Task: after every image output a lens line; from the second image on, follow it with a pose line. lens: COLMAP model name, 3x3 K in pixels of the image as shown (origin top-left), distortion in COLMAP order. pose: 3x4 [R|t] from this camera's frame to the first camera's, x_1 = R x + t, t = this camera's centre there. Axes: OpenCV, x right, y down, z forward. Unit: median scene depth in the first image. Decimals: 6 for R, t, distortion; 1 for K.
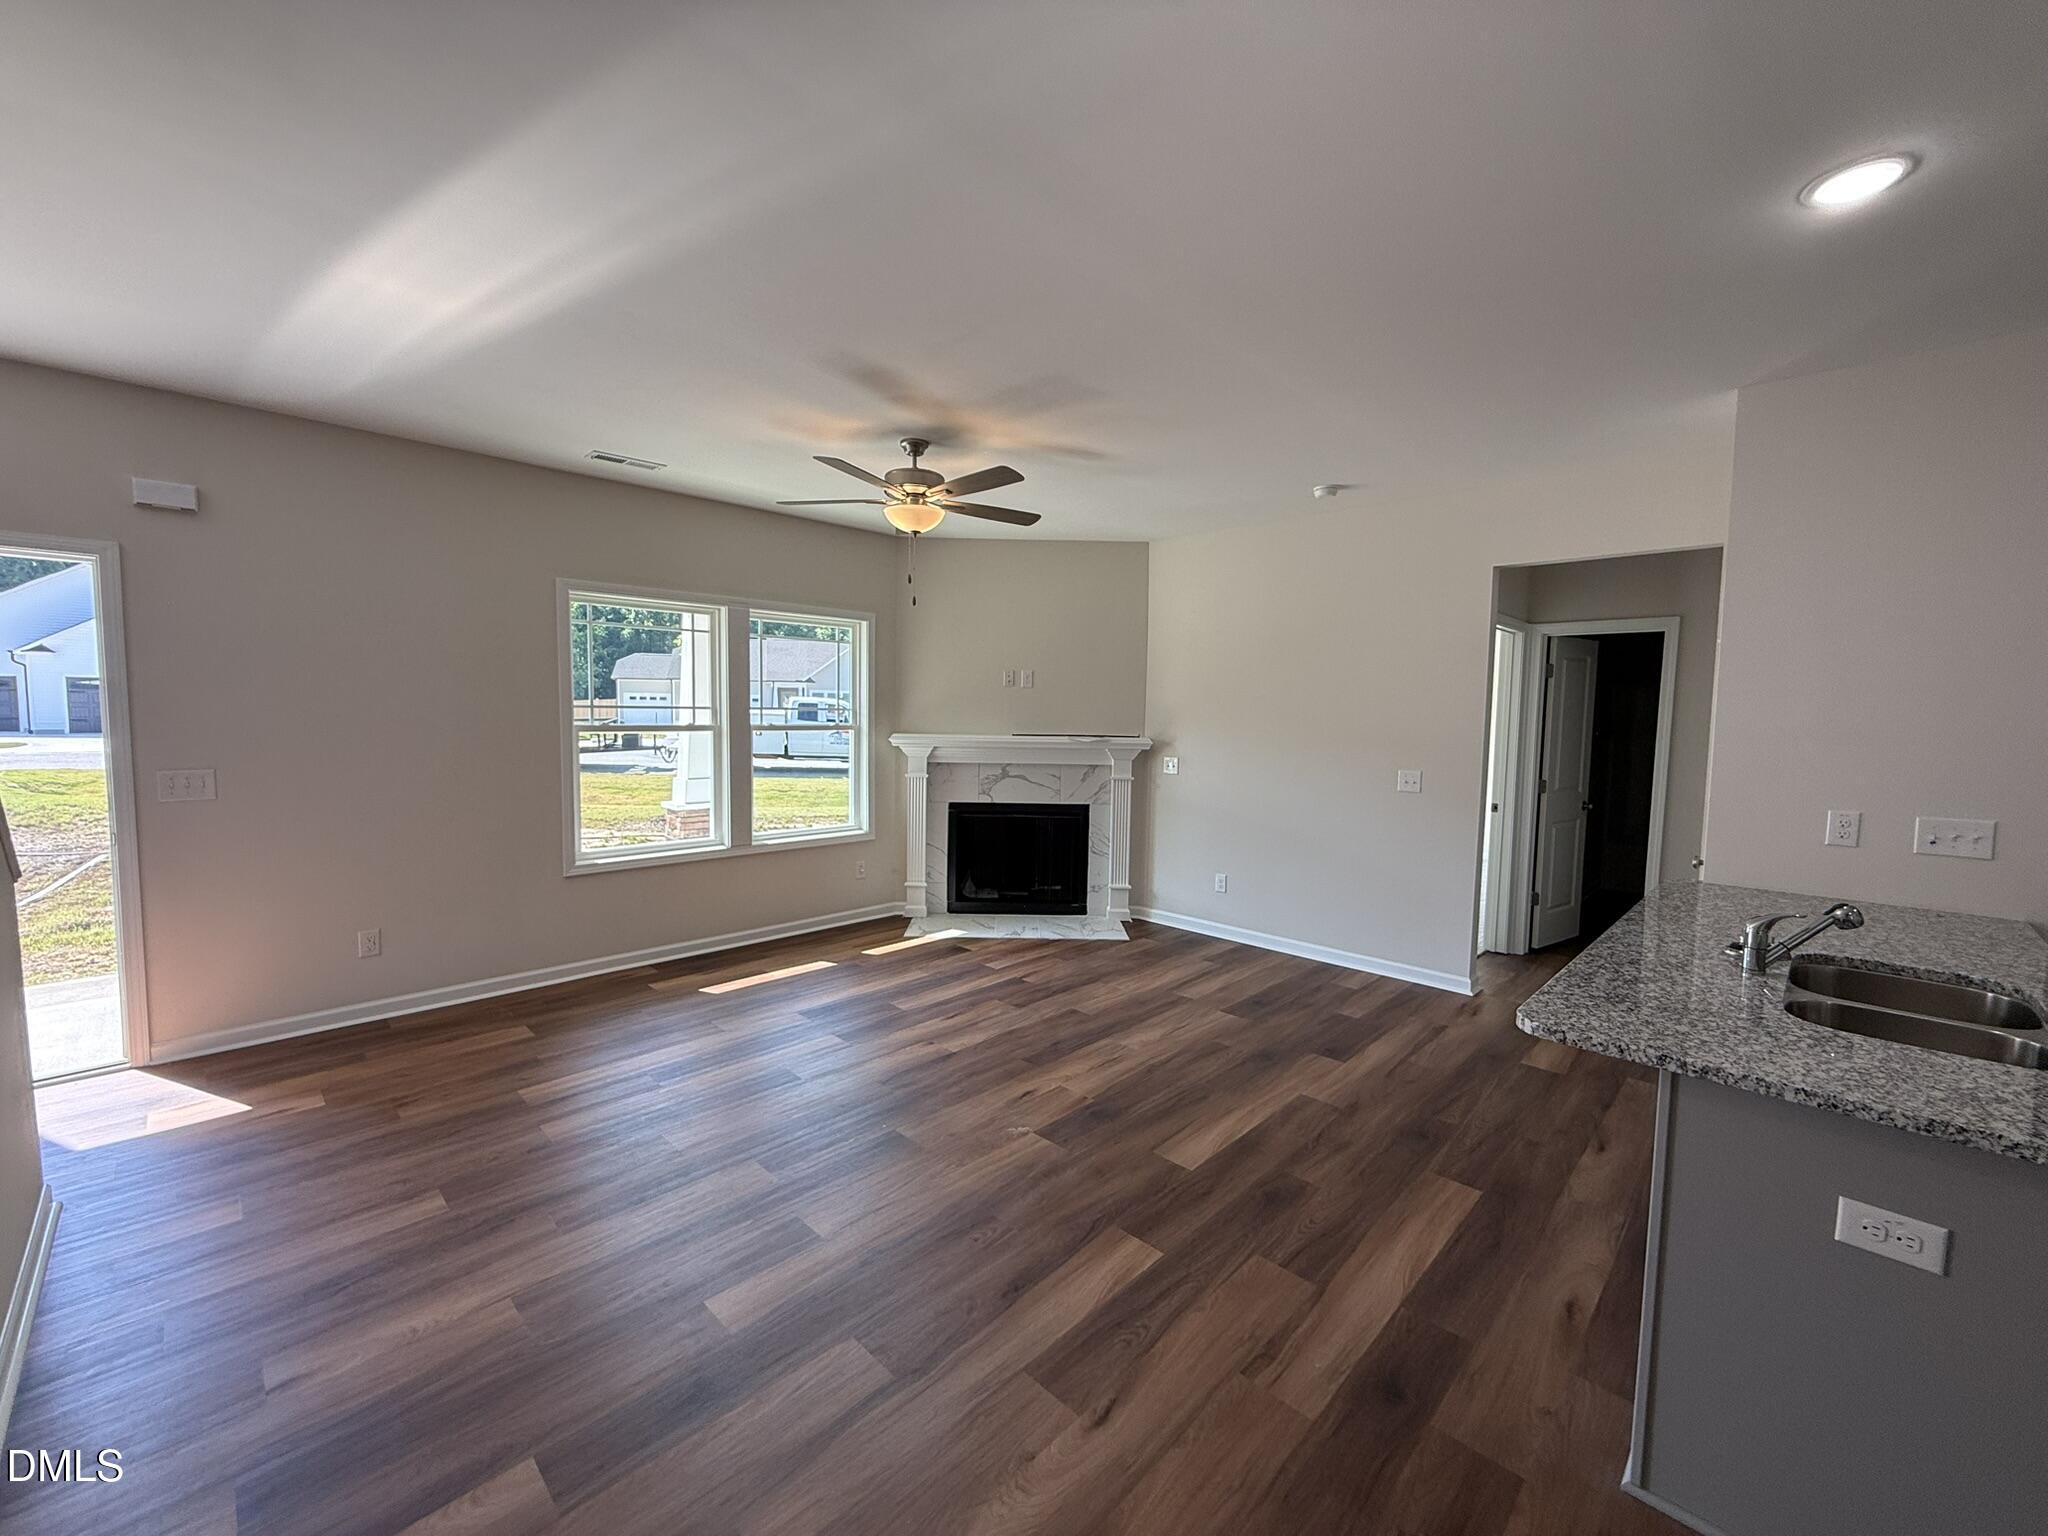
lens RADIAL K [[819.3, 0, 1015.3], [0, 819.3, 769.6], [0, 0, 1]] dist [-0.000942, 0.000102]
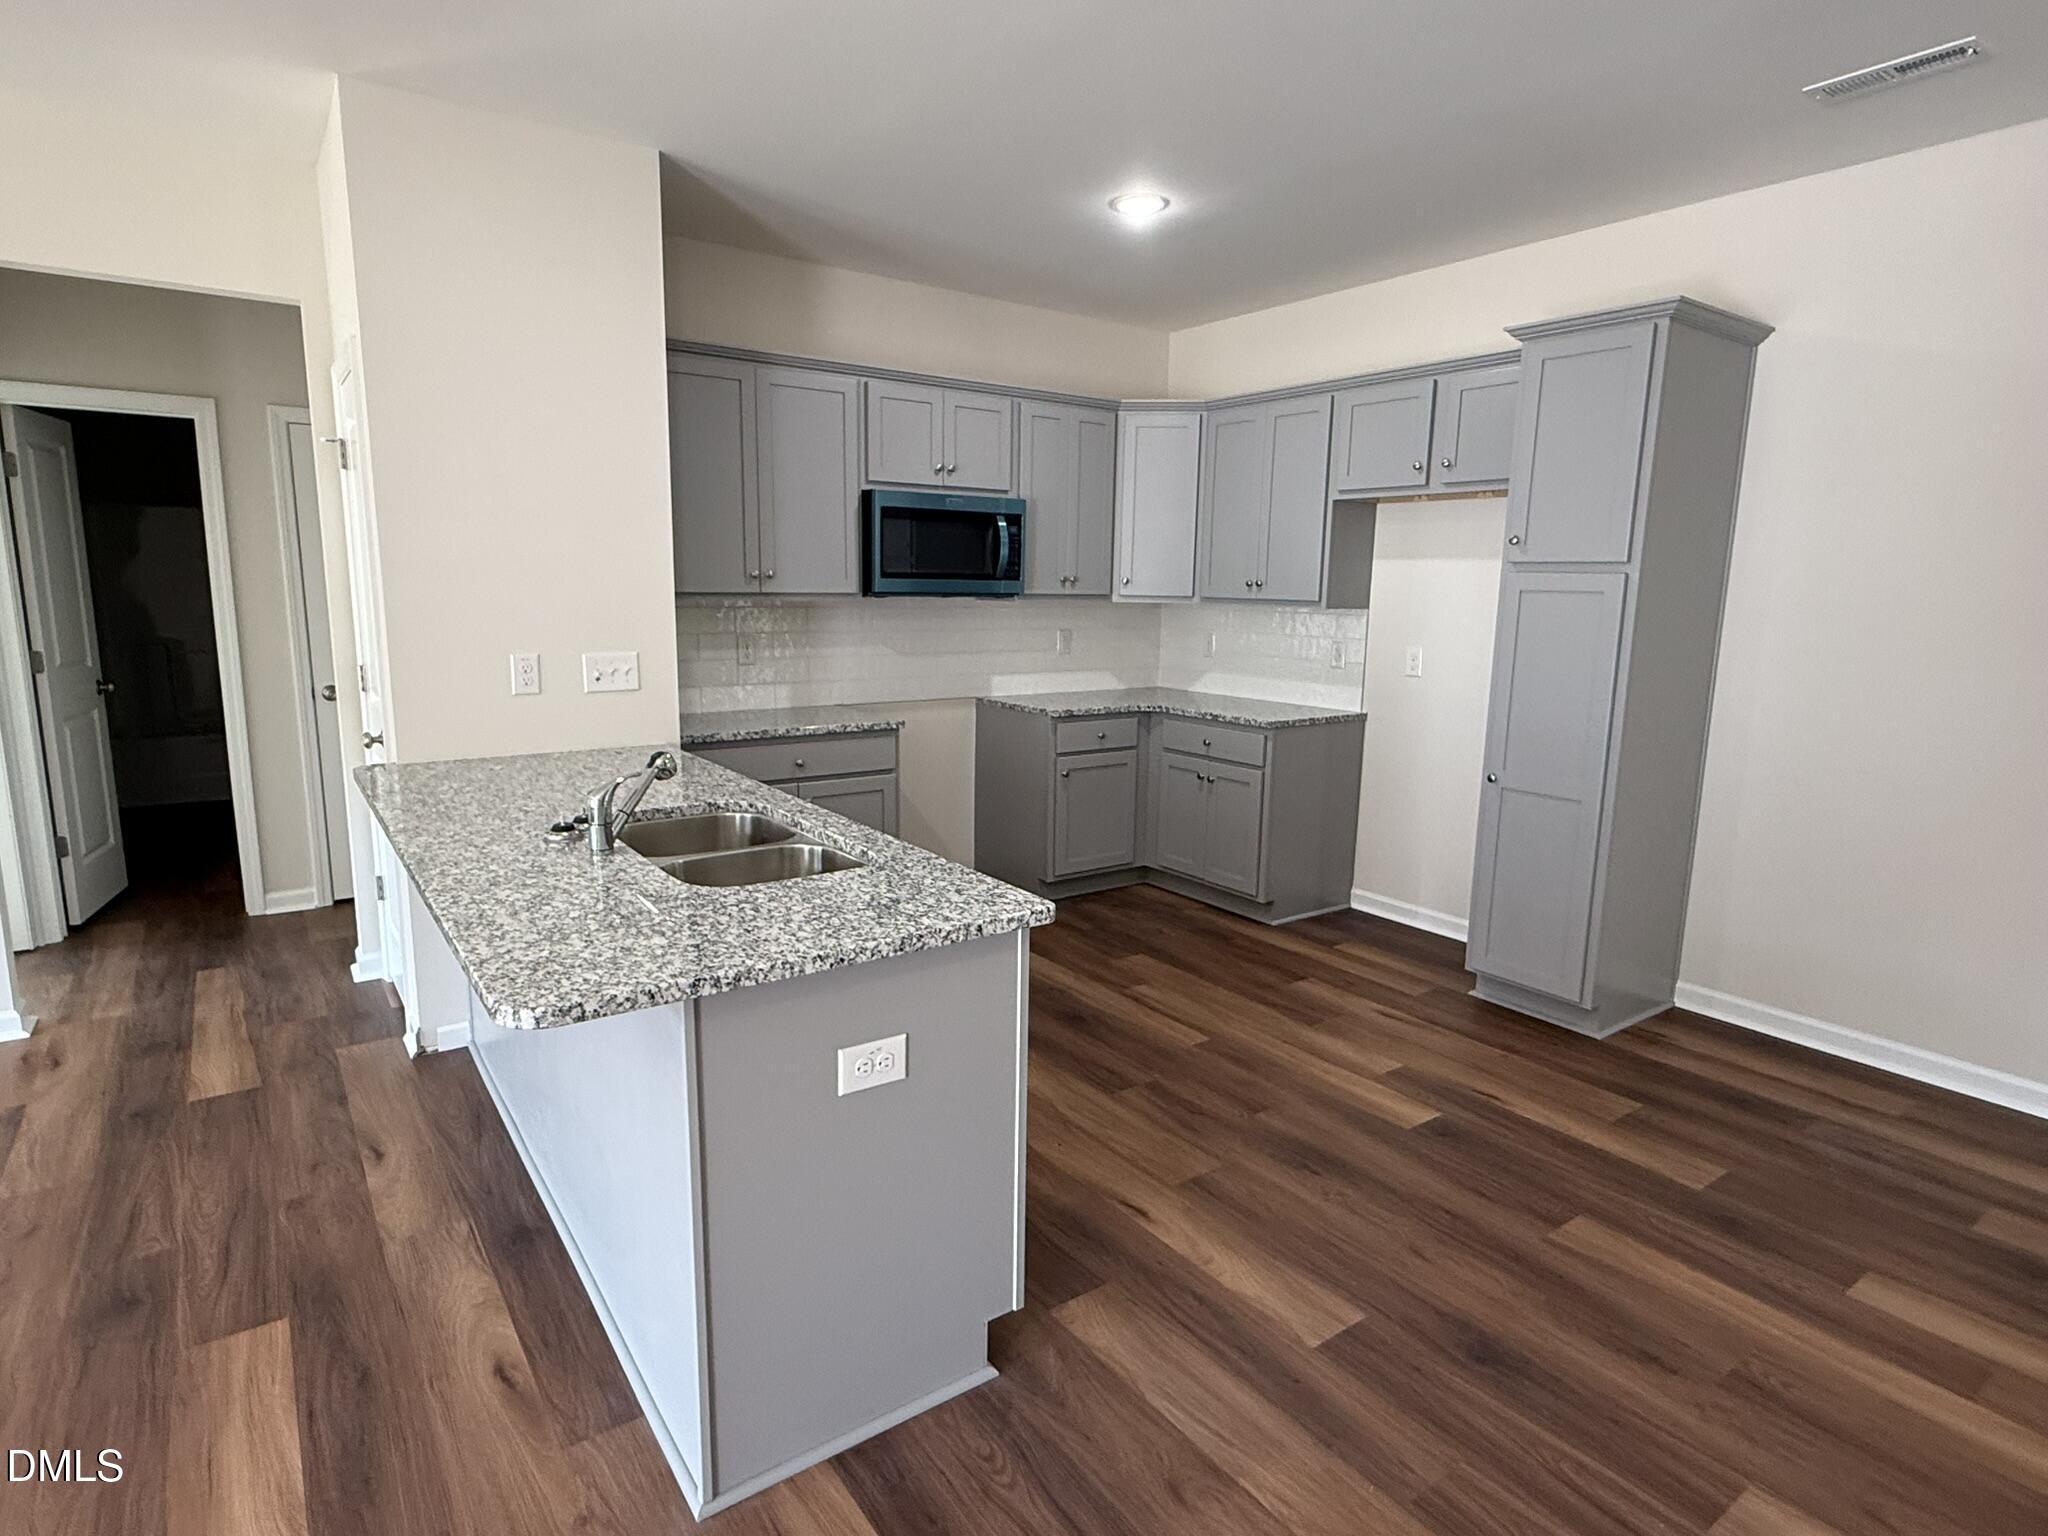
lens RADIAL K [[1098.4, 0, 1024.0], [0, 1098.4, 768.0], [0, 0, 1]] dist [0.001743, -0.000901]
pose [[0.162580, -0.180685, 0.970011, -0.048446], [0.057397, 0.983157, 0.173514, -0.002321], [-0.985025, 0.027466, 0.170212, 0.215628]]
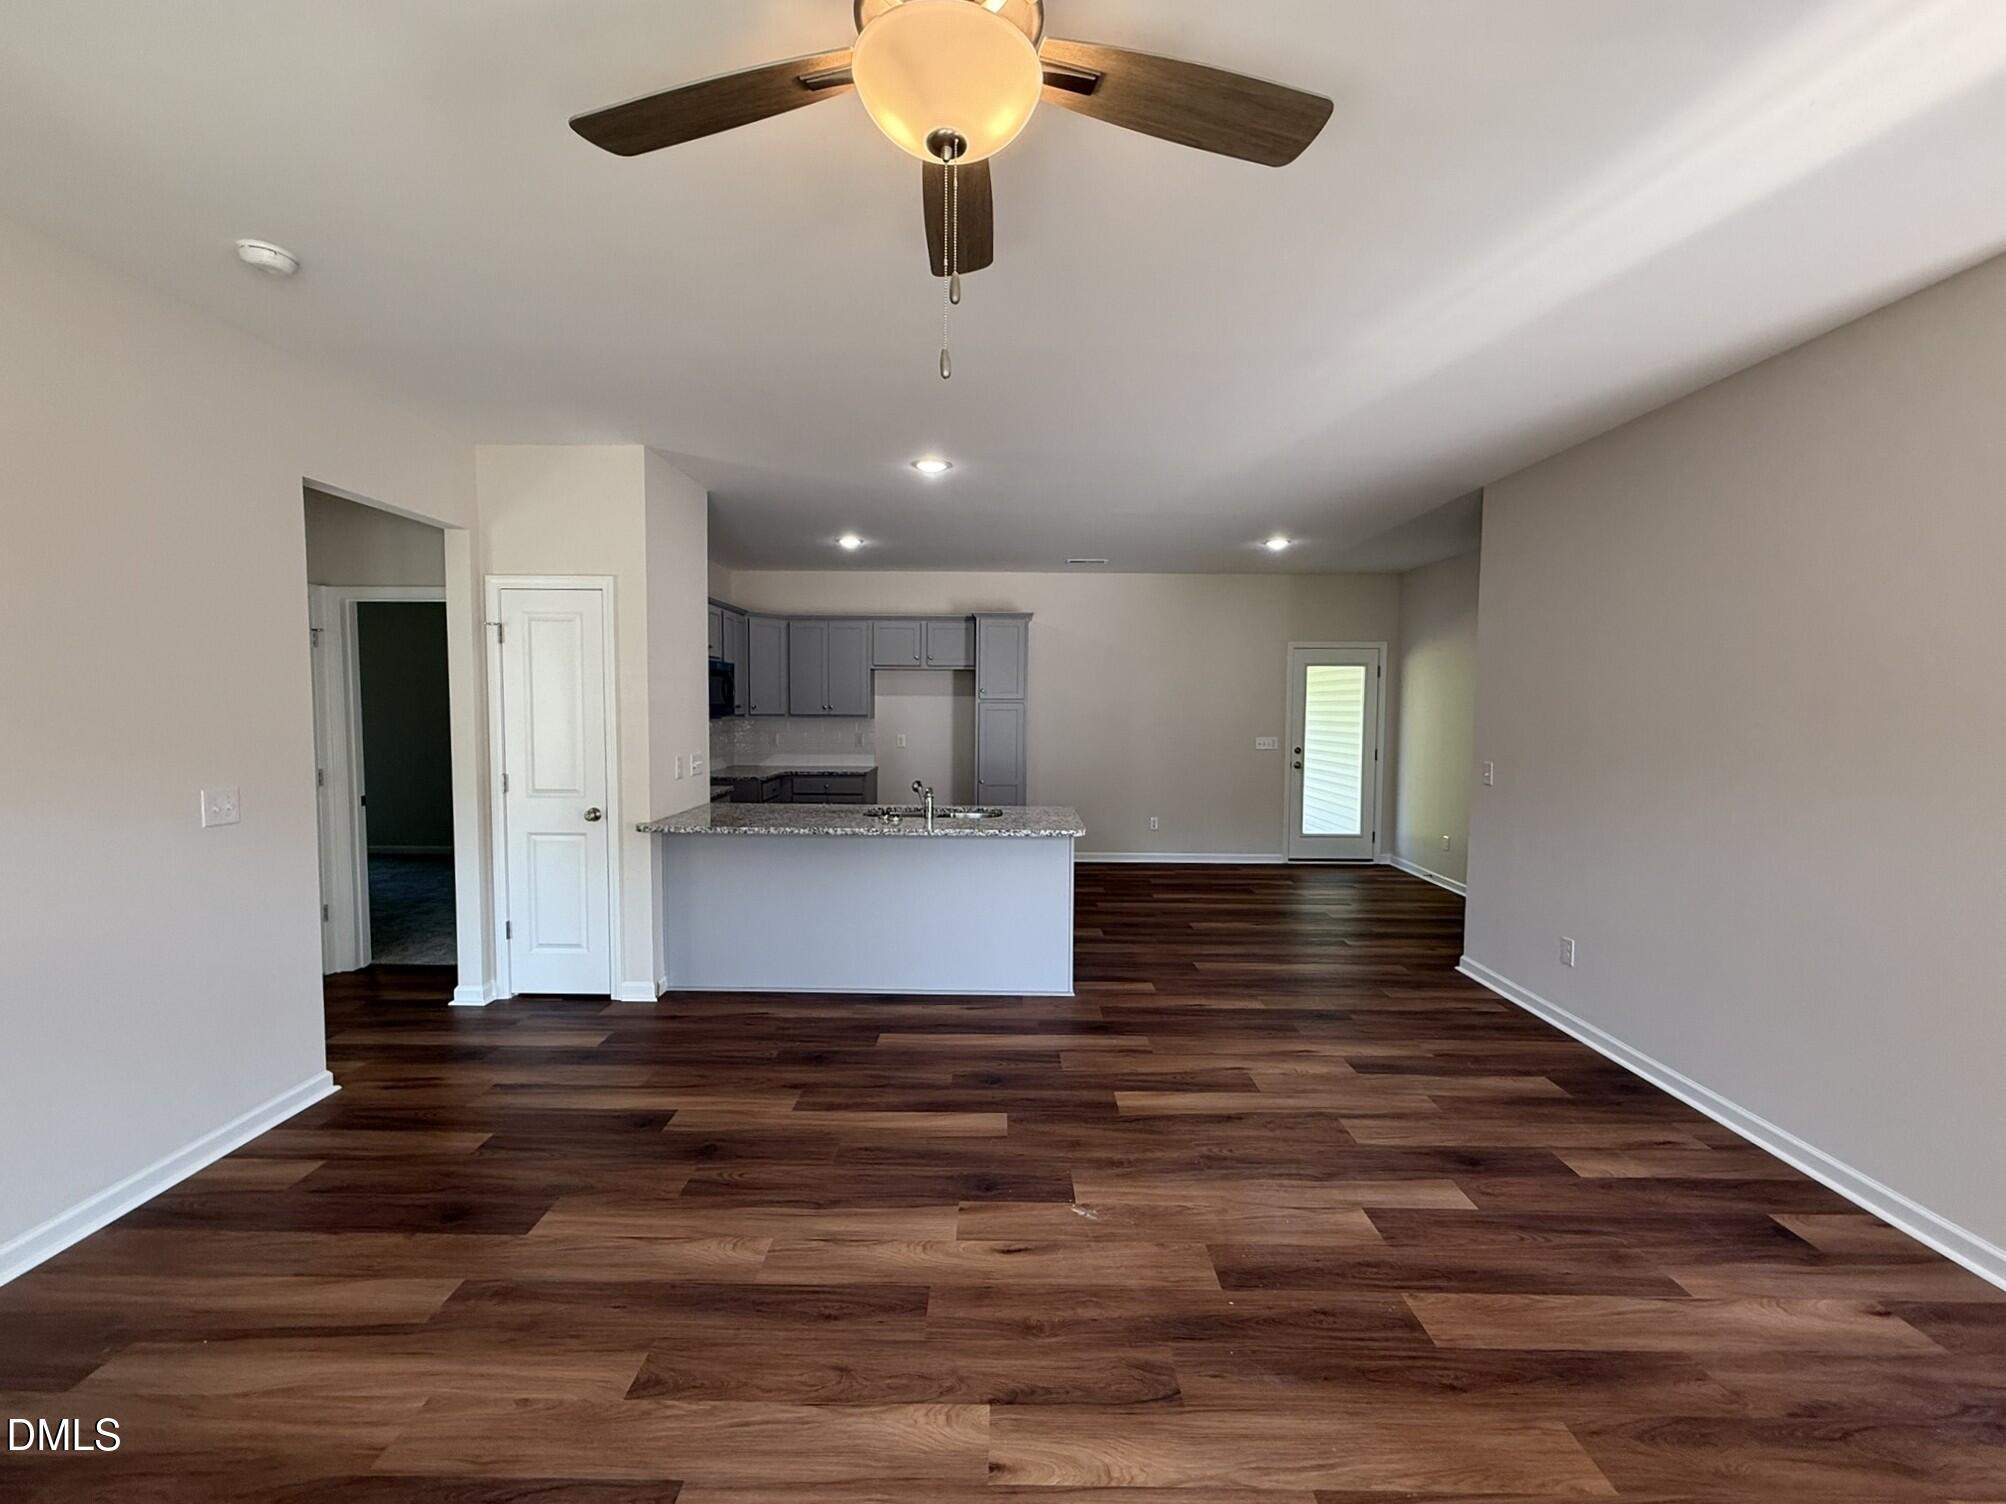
lens RADIAL K [[814.4, 0, 998.1], [0, 814.4, 753.9], [0, 0, 1]] dist [0.001098, -0.000087]
pose [[-0.699724, -0.066214, 0.711338, -0.392175], [0.032206, 0.991760, 0.123998, -0.097066], [-0.713687, 0.109674, -0.691826, 1.277407]]
